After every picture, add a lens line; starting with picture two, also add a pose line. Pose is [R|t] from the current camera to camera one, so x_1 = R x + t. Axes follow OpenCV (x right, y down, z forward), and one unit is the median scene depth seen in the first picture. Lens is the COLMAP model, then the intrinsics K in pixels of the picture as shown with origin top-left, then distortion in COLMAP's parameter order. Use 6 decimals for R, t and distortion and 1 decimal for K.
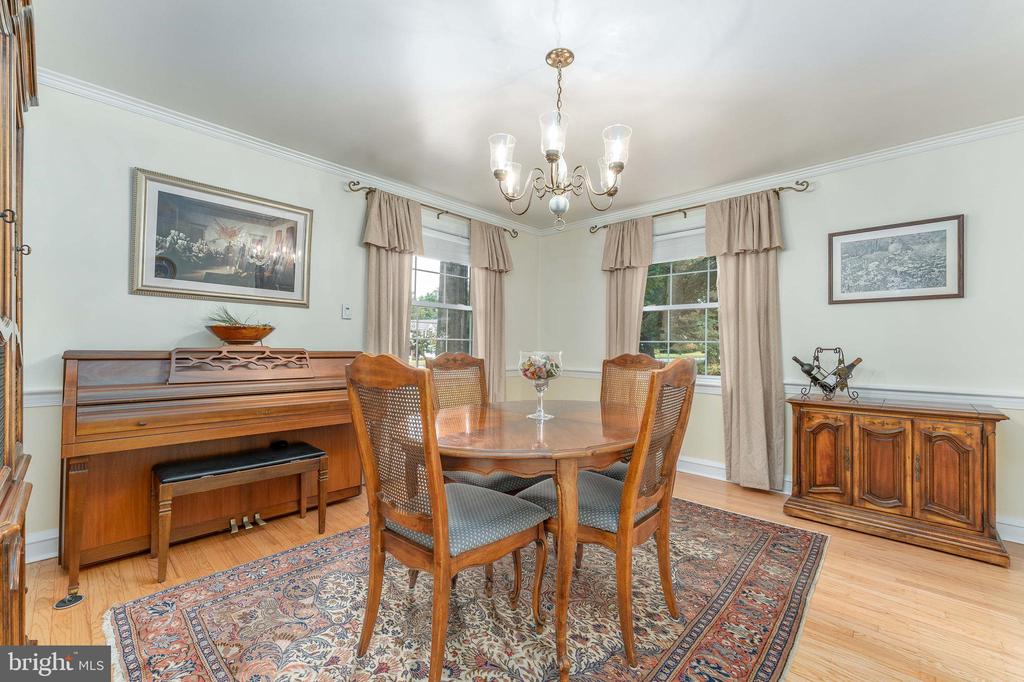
lens RADIAL K [[420.4, 0, 507.7], [0, 420.4, 341.6], [0, 0, 1]] dist [-0.001012, 0.000011]
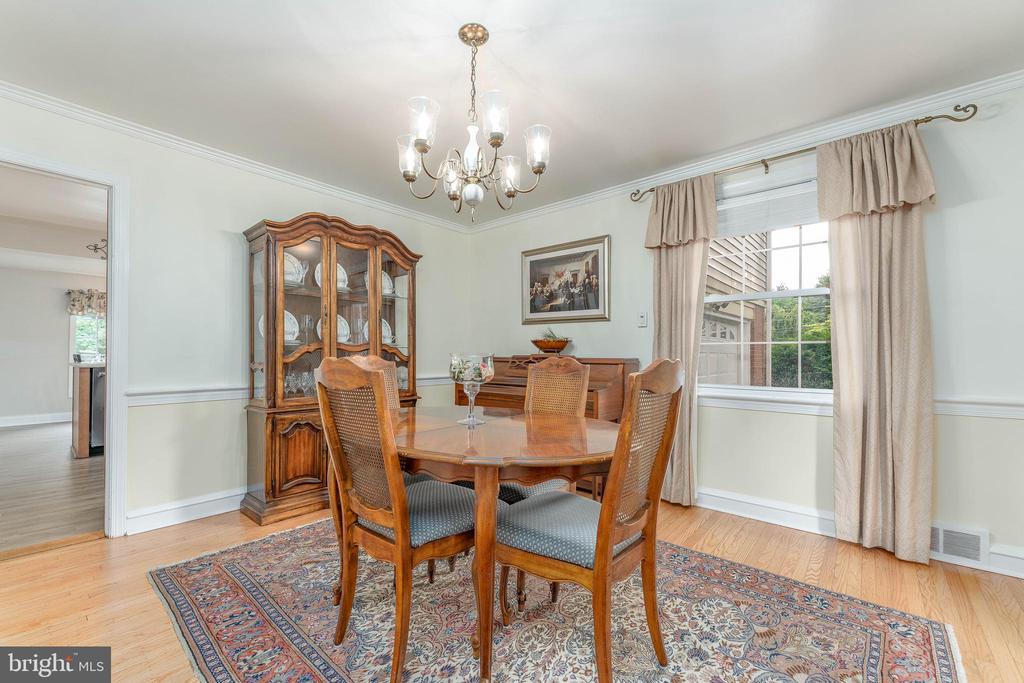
lens RADIAL K [[428.2, 0, 508.5], [0, 428.2, 353.9], [0, 0, 1]] dist [-0.005076, -0.000669]
pose [[0.041474, -0.010675, -0.999083, 0.752212], [0.011124, 0.999886, -0.010222, 0.021733], [0.999078, -0.010690, 0.041588, 0.739206]]
